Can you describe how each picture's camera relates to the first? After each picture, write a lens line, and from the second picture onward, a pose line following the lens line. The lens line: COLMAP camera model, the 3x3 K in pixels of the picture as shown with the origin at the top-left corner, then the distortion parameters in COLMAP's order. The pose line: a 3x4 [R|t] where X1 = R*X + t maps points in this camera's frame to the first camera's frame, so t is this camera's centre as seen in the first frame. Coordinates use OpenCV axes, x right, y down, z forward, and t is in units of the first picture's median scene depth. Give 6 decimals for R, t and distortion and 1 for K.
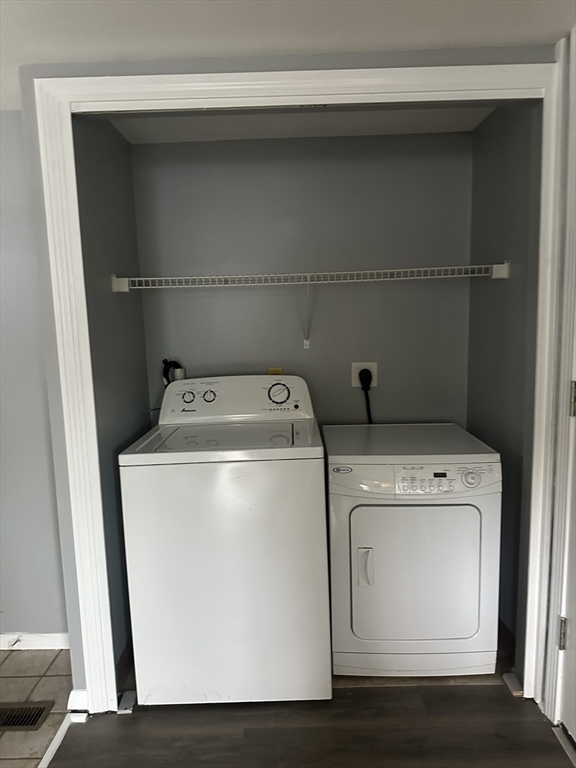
lens RADIAL K [[539.2, 0, 286.8], [0, 539.2, 385.7], [0, 0, 1]] dist [0.058326, -0.074631]
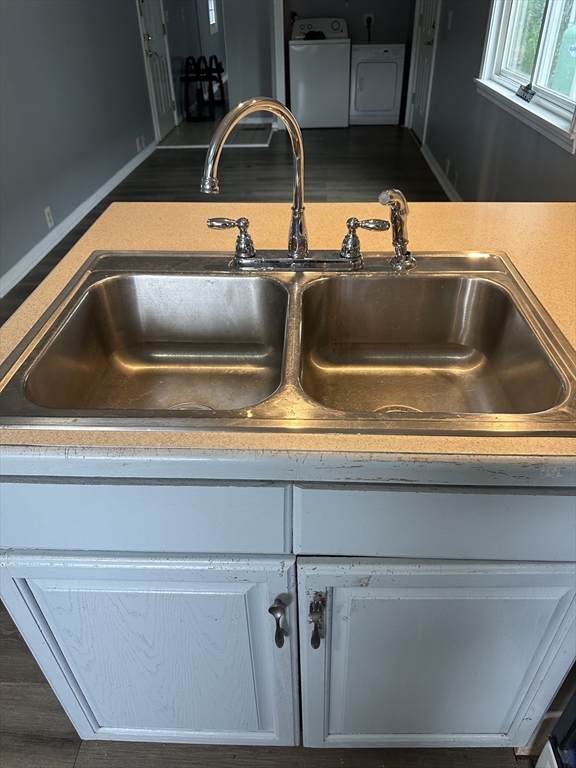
lens RADIAL K [[539.2, 0, 290.4], [0, 539.2, 382.1], [0, 0, 1]] dist [0.058326, -0.074631]
pose [[0.999135, 0.031534, -0.027103, -0.111473], [-0.015223, 0.883970, 0.467295, 0.322914], [0.038694, -0.466478, 0.883686, -2.289011]]
